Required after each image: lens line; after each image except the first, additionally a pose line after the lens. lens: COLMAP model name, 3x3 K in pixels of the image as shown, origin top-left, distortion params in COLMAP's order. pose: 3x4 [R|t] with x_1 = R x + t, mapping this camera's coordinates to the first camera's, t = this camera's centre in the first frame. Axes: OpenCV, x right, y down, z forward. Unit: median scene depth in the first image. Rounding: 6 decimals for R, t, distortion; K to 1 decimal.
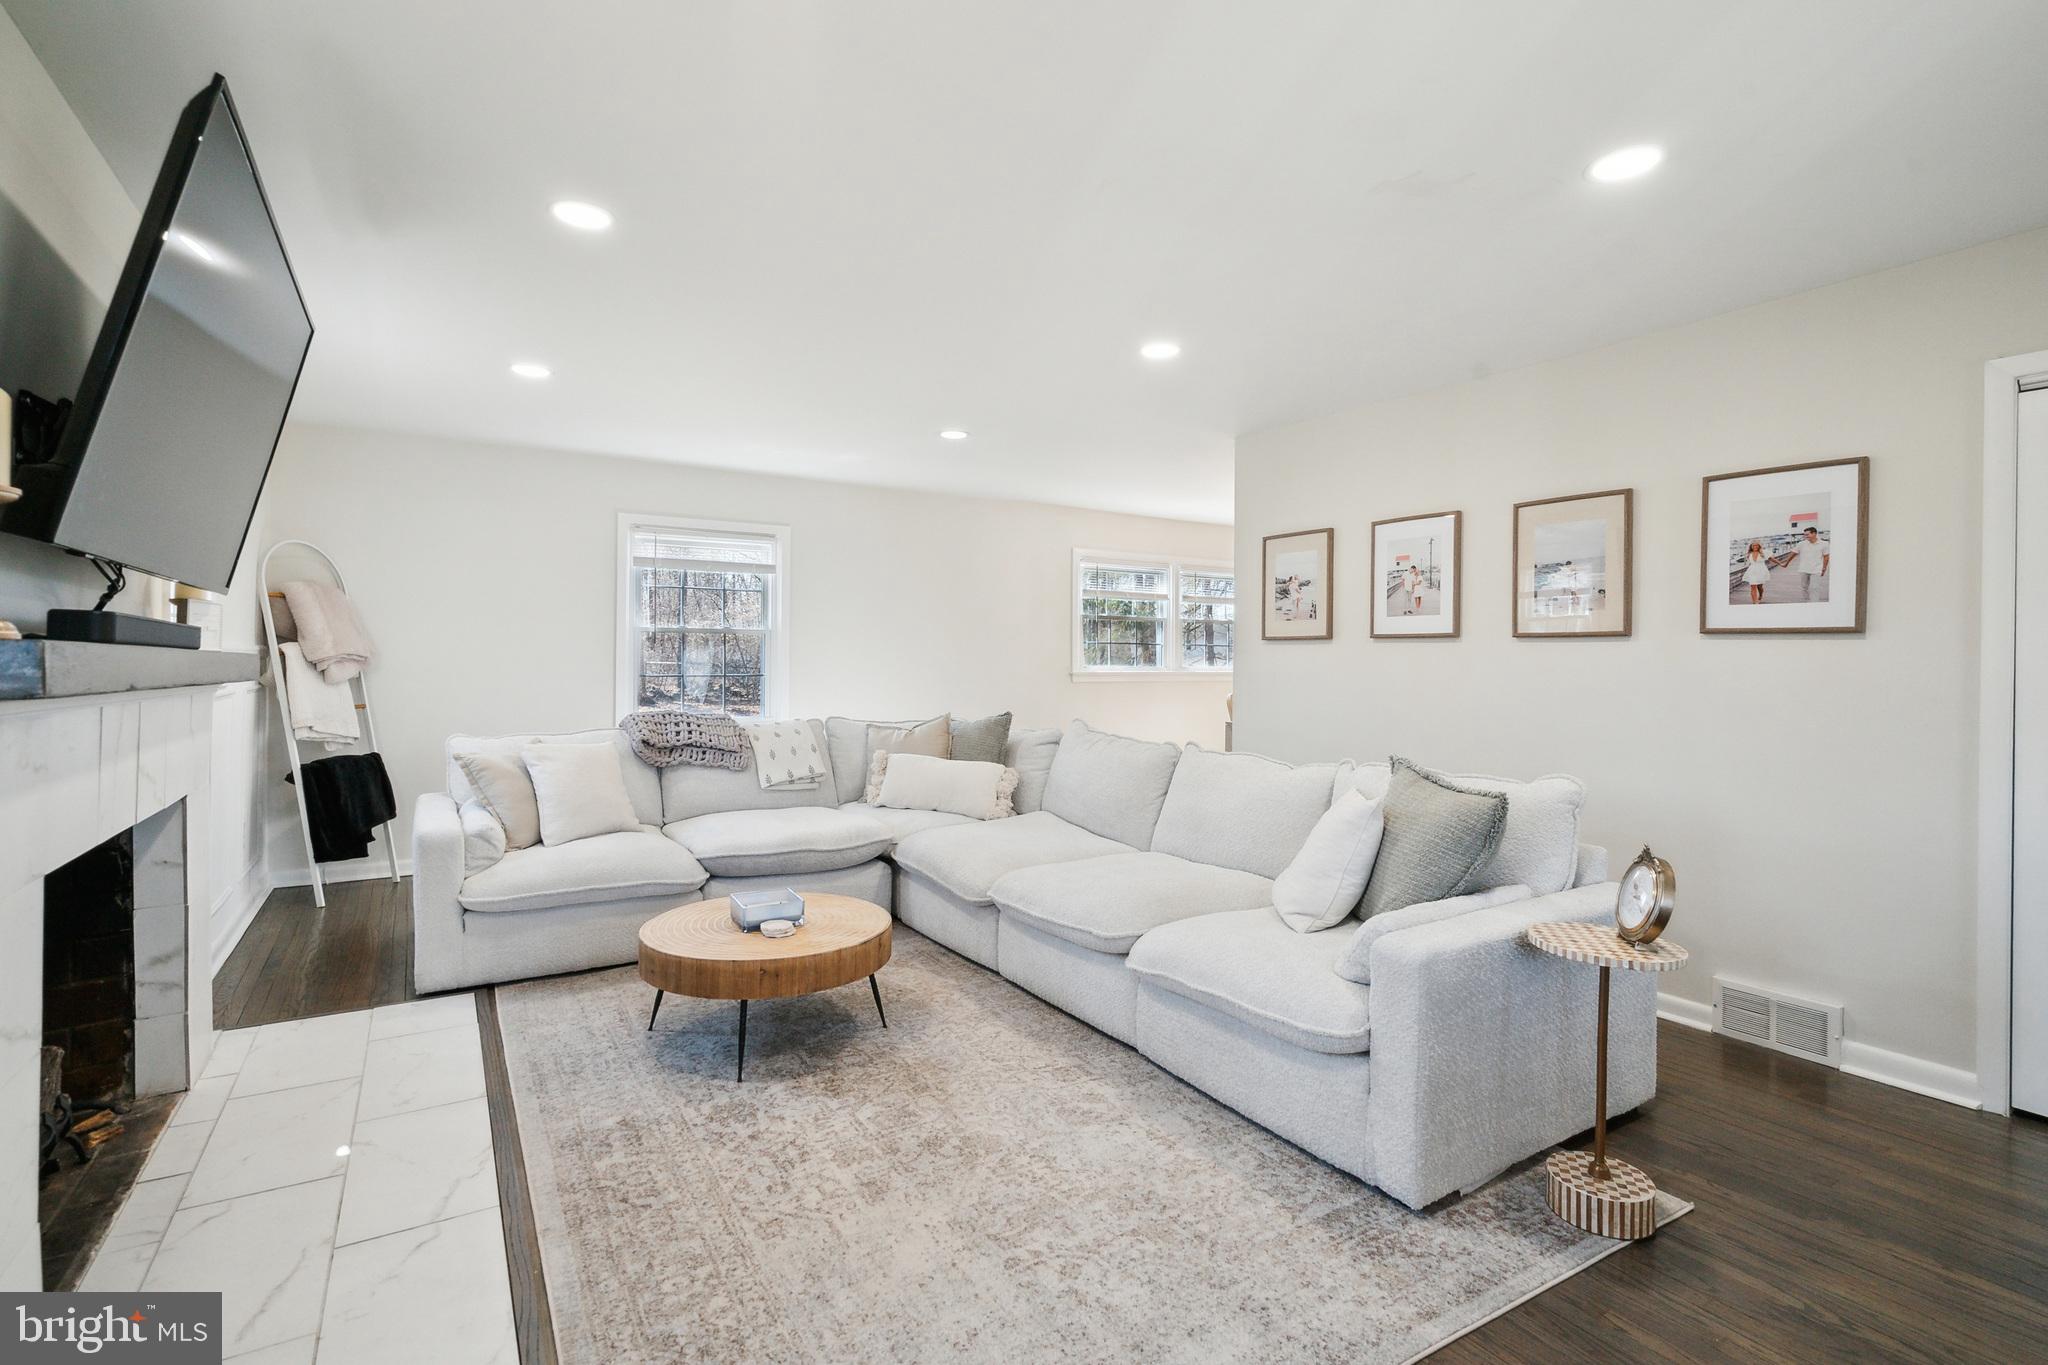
lens RADIAL K [[950.5, 0, 1029.3], [0, 950.5, 653.5], [0, 0, 1]] dist [-0.010454, 0.000616]
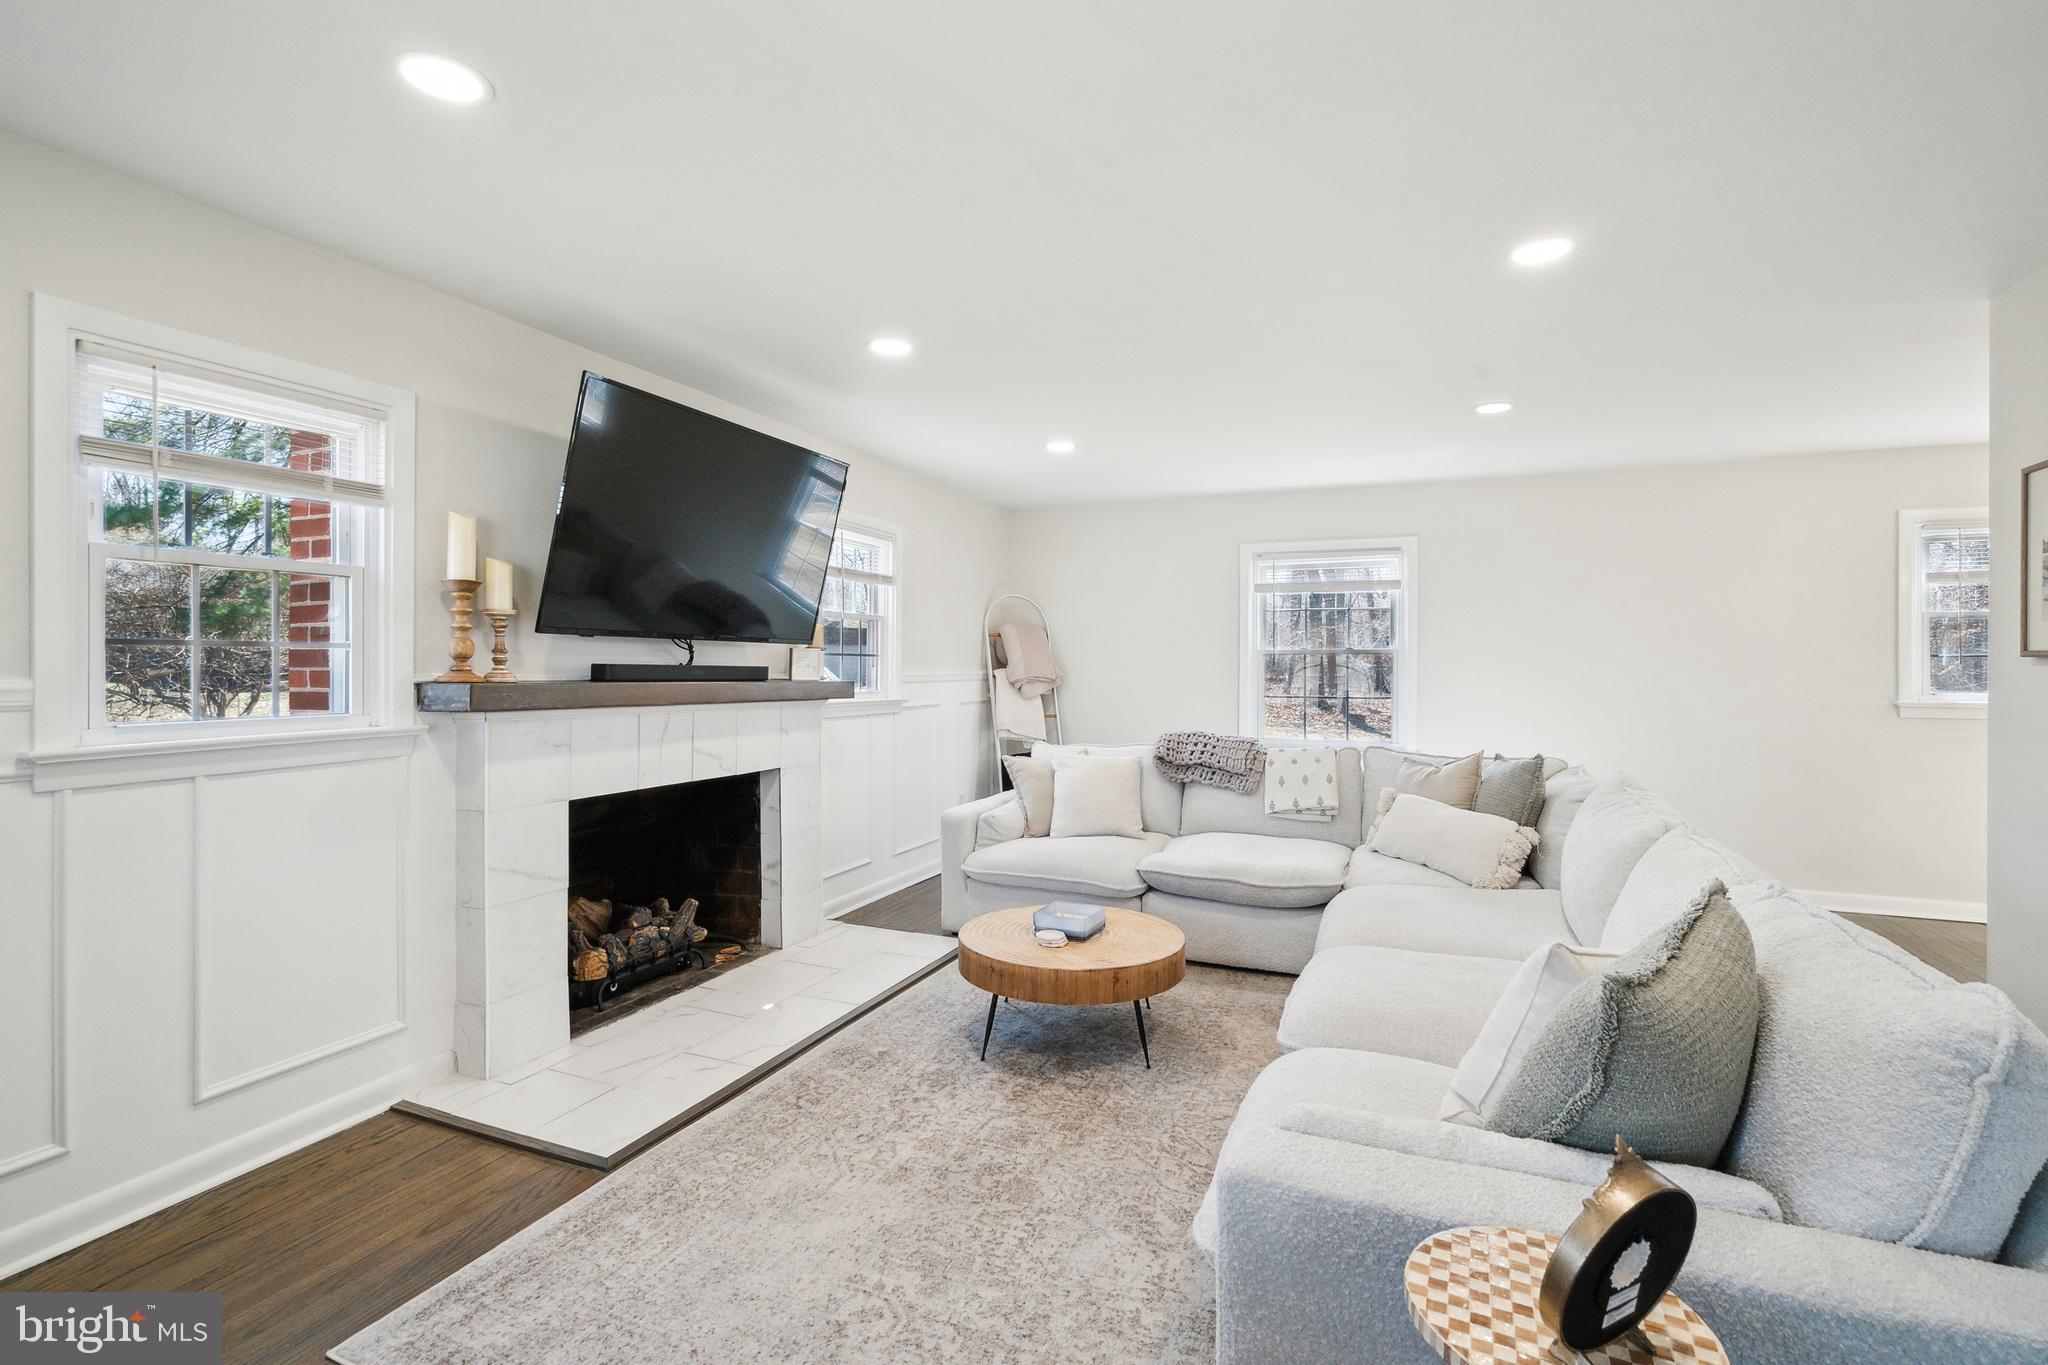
lens RADIAL K [[944.9, 0, 1021.1], [0, 944.9, 664.6], [0, 0, 1]] dist [-0.016944, 0.000075]
pose [[0.565375, -0.006940, -0.824805, 0.432754], [0.006017, 0.999973, -0.004290, -0.012879], [0.824812, -0.002537, 0.565401, 0.260583]]
